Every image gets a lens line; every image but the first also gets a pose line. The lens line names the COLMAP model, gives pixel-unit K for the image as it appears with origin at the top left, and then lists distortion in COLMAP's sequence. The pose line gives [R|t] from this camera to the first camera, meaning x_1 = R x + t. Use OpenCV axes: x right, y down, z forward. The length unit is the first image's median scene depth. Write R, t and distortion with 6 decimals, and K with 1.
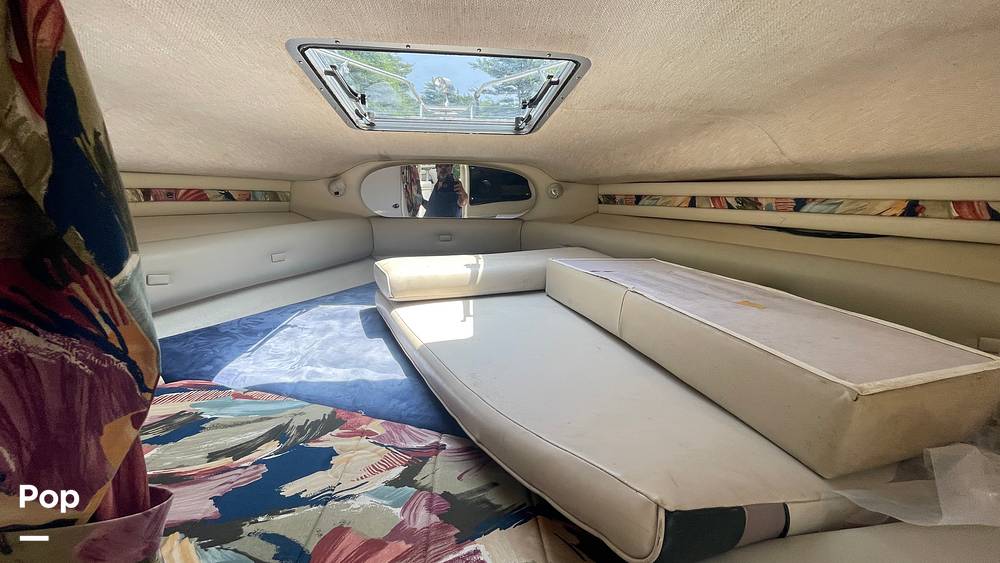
lens RADIAL K [[393.0, 0, 486.3], [0, 393.0, 276.1], [0, 0, 1]] dist [0.000577, 0.000123]
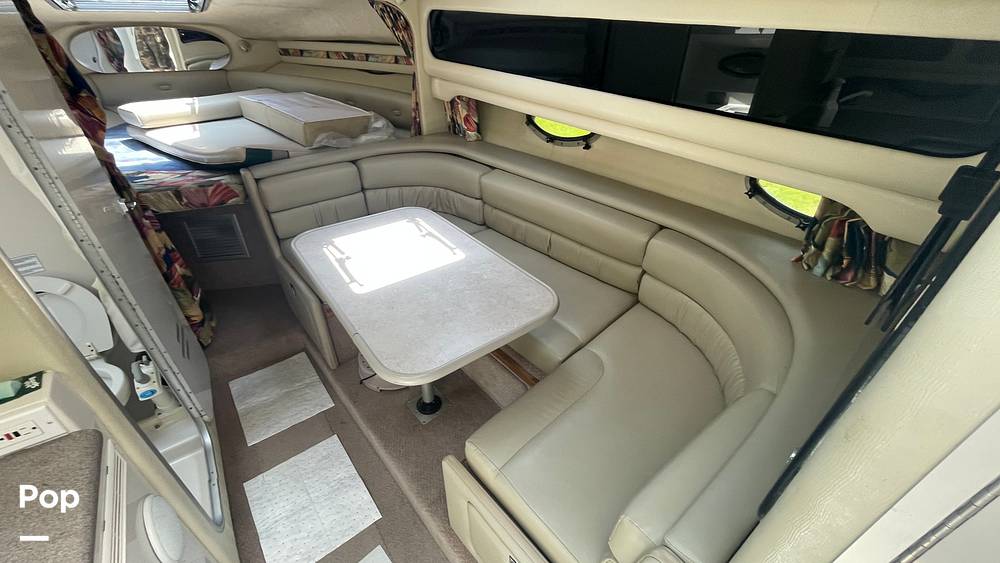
lens RADIAL K [[393.0, 0, 486.3], [0, 393.0, 276.1], [0, 0, 1]] dist [0.000577, 0.000123]
pose [[0.861302, -0.277433, 0.425663, 0.123486], [0.104628, 0.916657, 0.385738, 0.119968], [-0.497203, -0.287701, 0.818546, -1.139122]]
